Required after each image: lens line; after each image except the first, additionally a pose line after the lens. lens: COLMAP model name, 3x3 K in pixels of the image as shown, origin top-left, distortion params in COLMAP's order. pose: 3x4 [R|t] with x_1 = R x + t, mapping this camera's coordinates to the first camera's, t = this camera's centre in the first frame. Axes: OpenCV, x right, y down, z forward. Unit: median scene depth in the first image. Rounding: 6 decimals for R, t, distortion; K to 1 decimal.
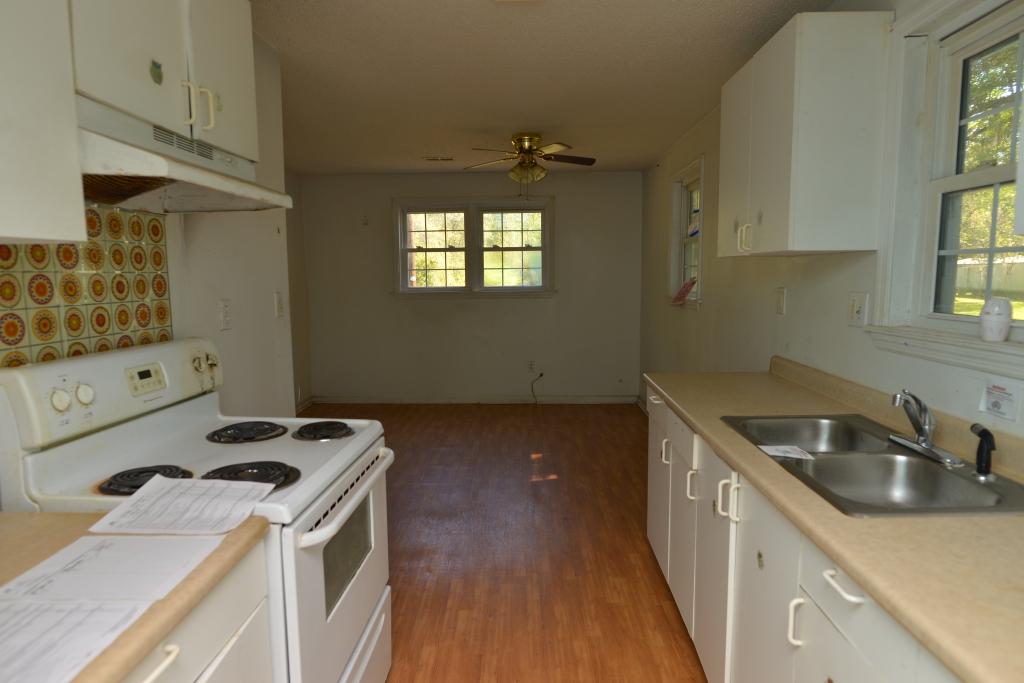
lens RADIAL K [[583.4, 0, 507.1], [0, 583.4, 342.4], [0, 0, 1]] dist [-0.040829, 0.016189]
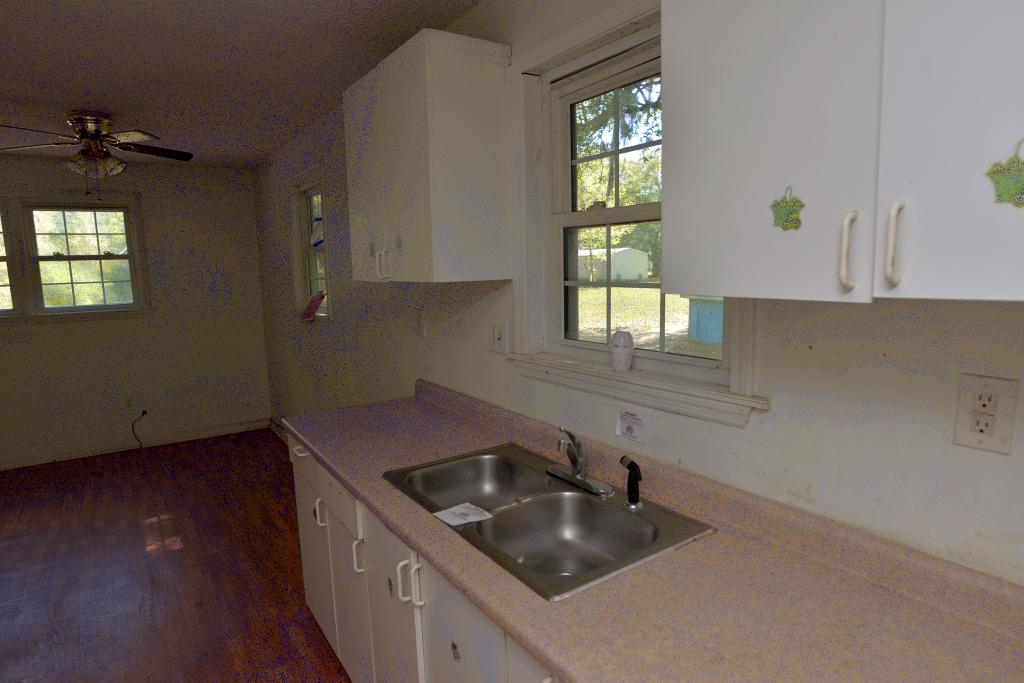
lens RADIAL K [[583.4, 0, 507.1], [0, 583.4, 342.4], [0, 0, 1]] dist [-0.040829, 0.016189]
pose [[0.806719, -0.091335, 0.583835, 0.022809], [0.086771, 0.995583, 0.035851, -0.084598], [-0.584531, 0.021738, 0.811080, 0.165271]]
